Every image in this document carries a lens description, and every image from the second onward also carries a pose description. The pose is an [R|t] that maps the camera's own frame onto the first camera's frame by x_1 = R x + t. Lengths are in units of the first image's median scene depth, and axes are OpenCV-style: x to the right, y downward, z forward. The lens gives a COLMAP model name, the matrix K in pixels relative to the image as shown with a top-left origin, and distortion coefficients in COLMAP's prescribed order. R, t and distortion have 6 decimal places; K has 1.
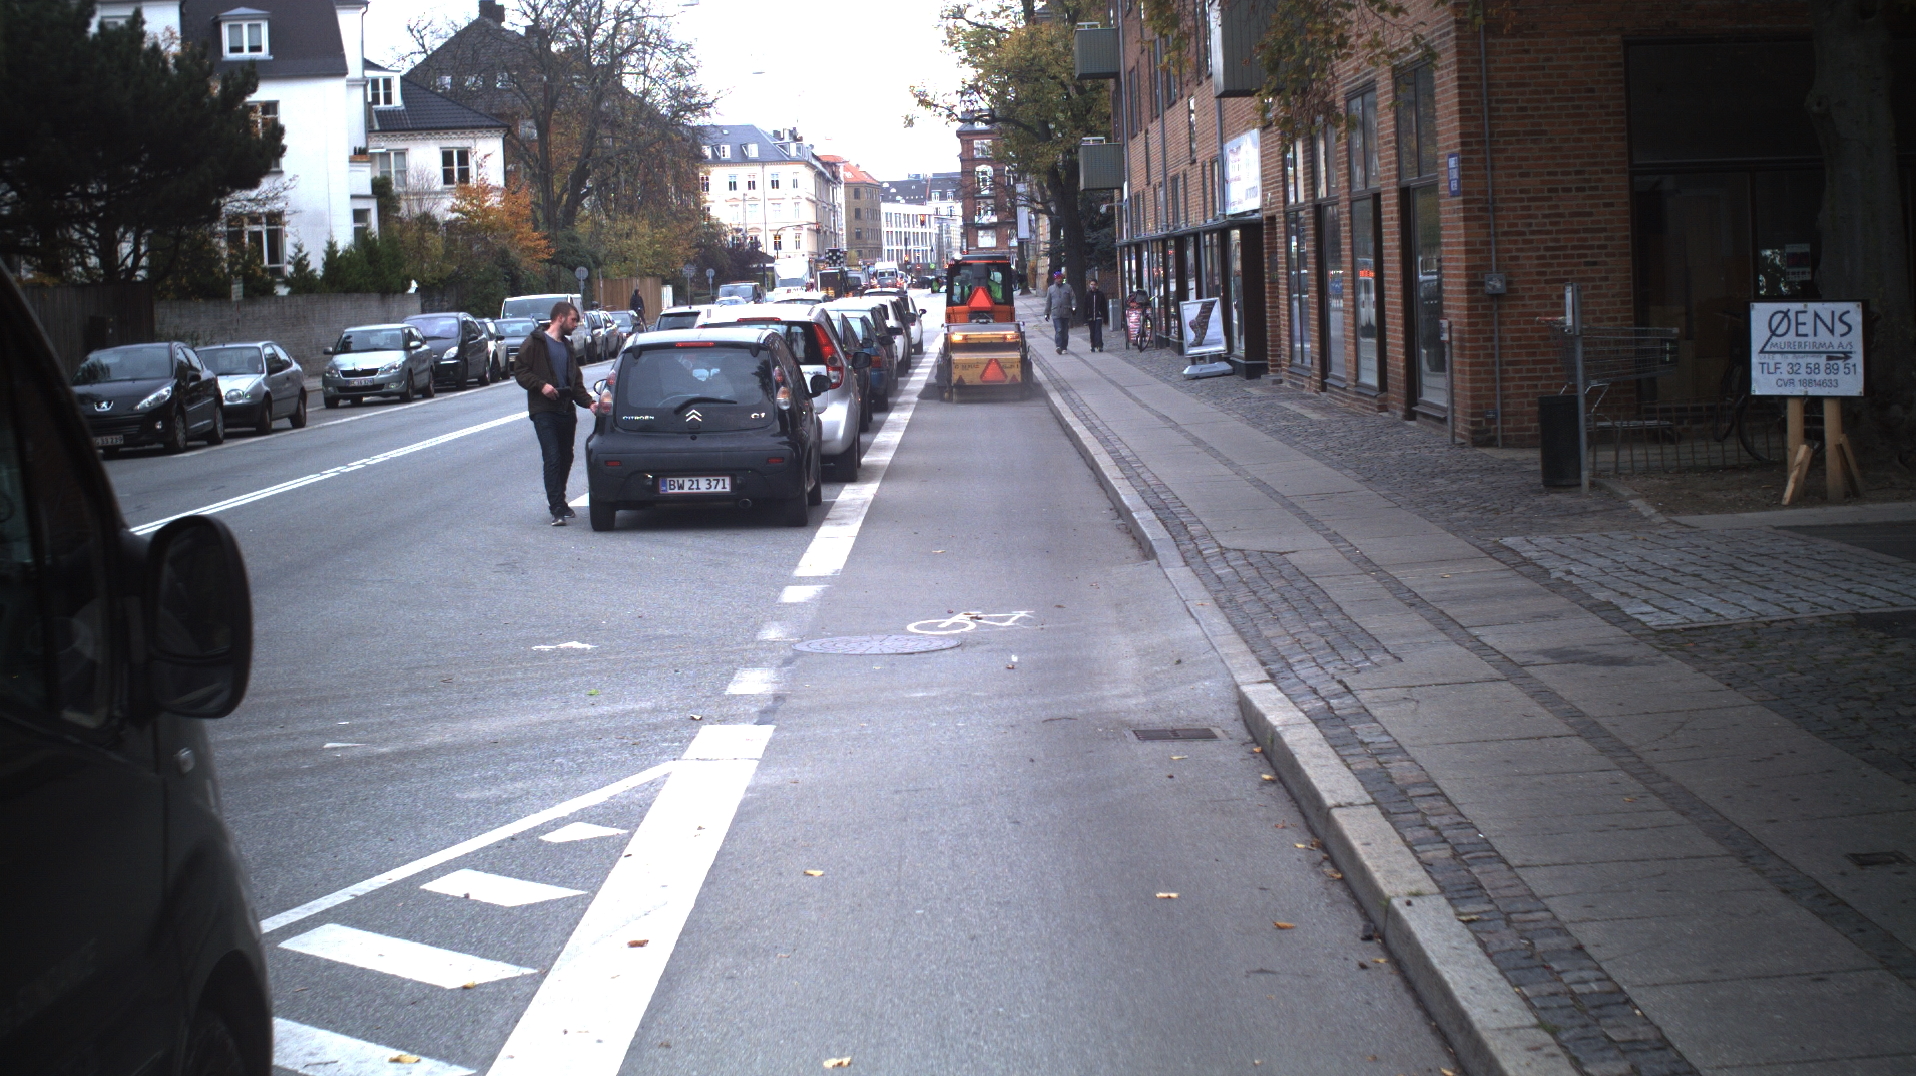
lens RADIAL K [[3769.7, 0, 958.0], [0, 3769.7, 538.0], [0, 0, 1]] dist [-0.270831, 0.322247]
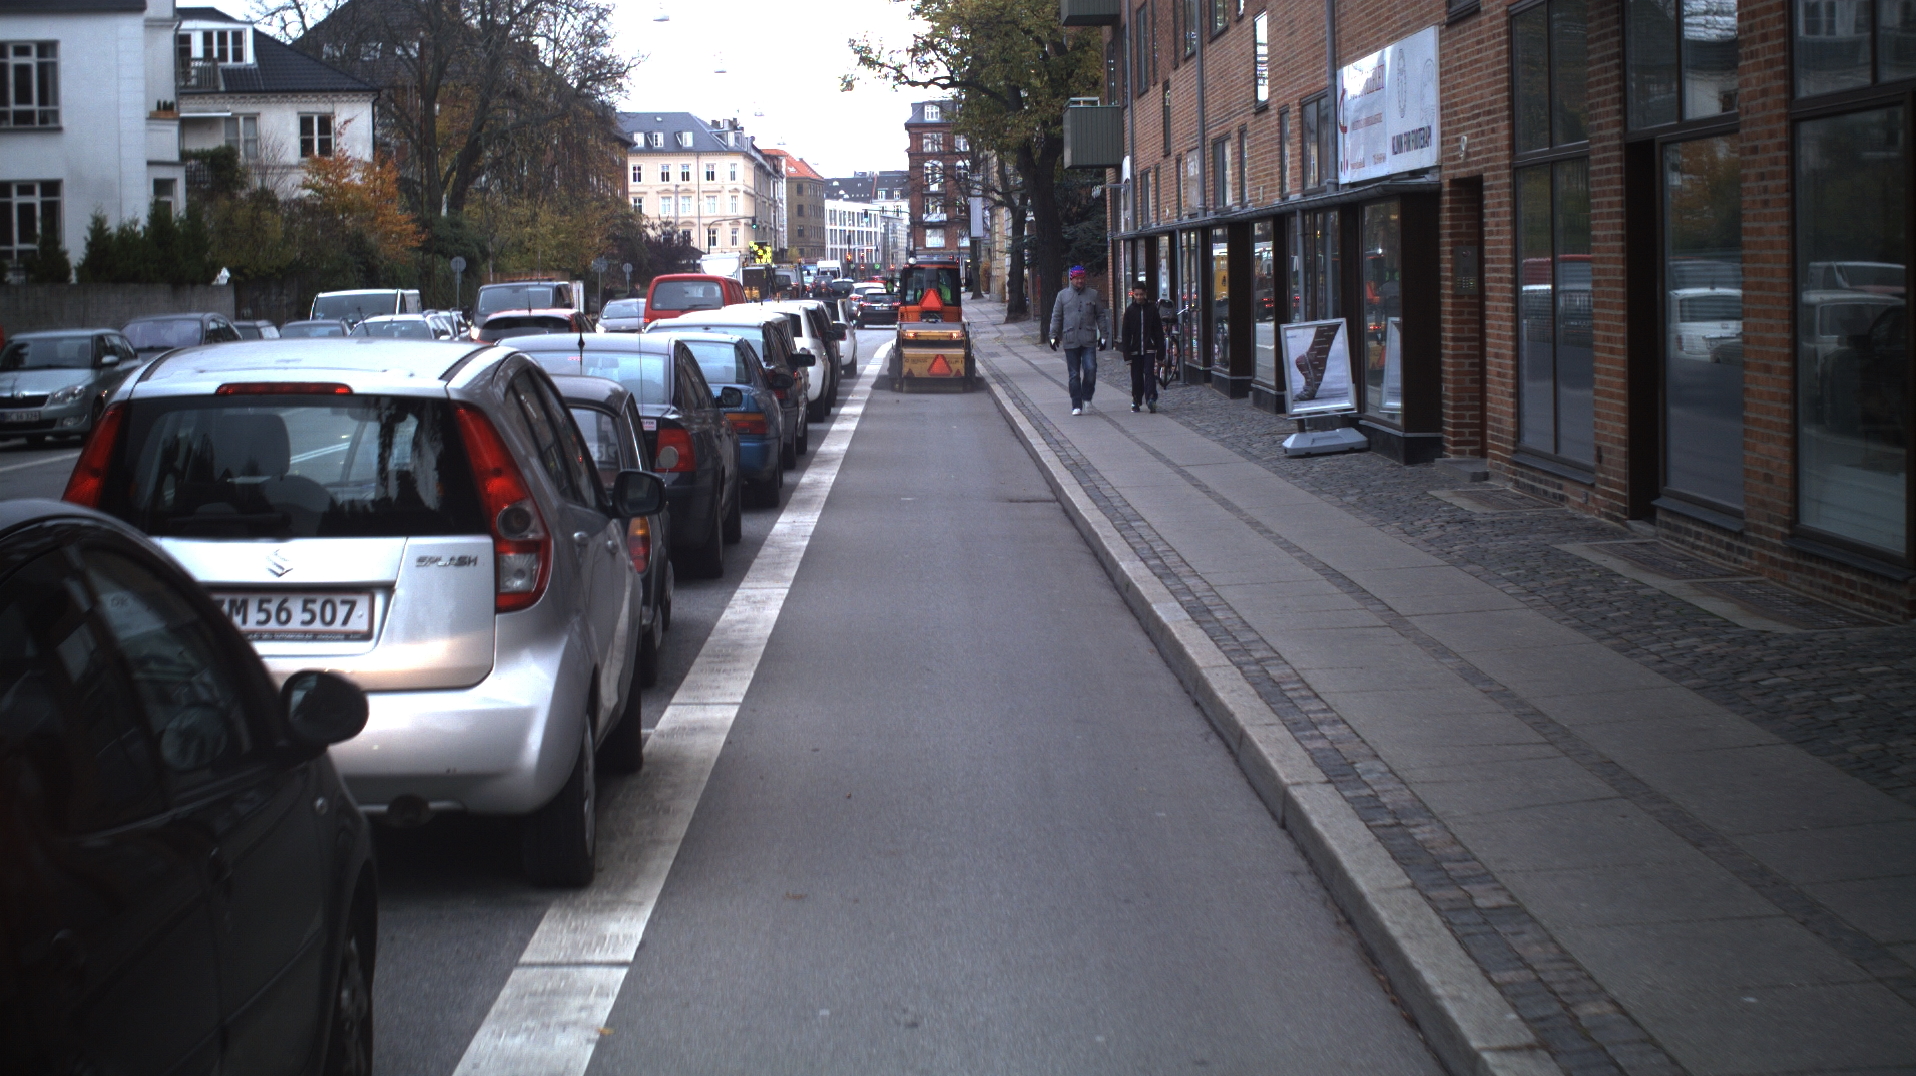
lens RADIAL K [[3769.7, 0, 958.0], [0, 3769.7, 538.0], [0, 0, 1]] dist [-0.270831, 0.322247]
pose [[0.999694, 0.019031, 0.015820, -0.000179], [-0.019022, 0.999819, -0.000703, -0.013161], [-0.015830, 0.000402, 0.999875, 0.193549]]
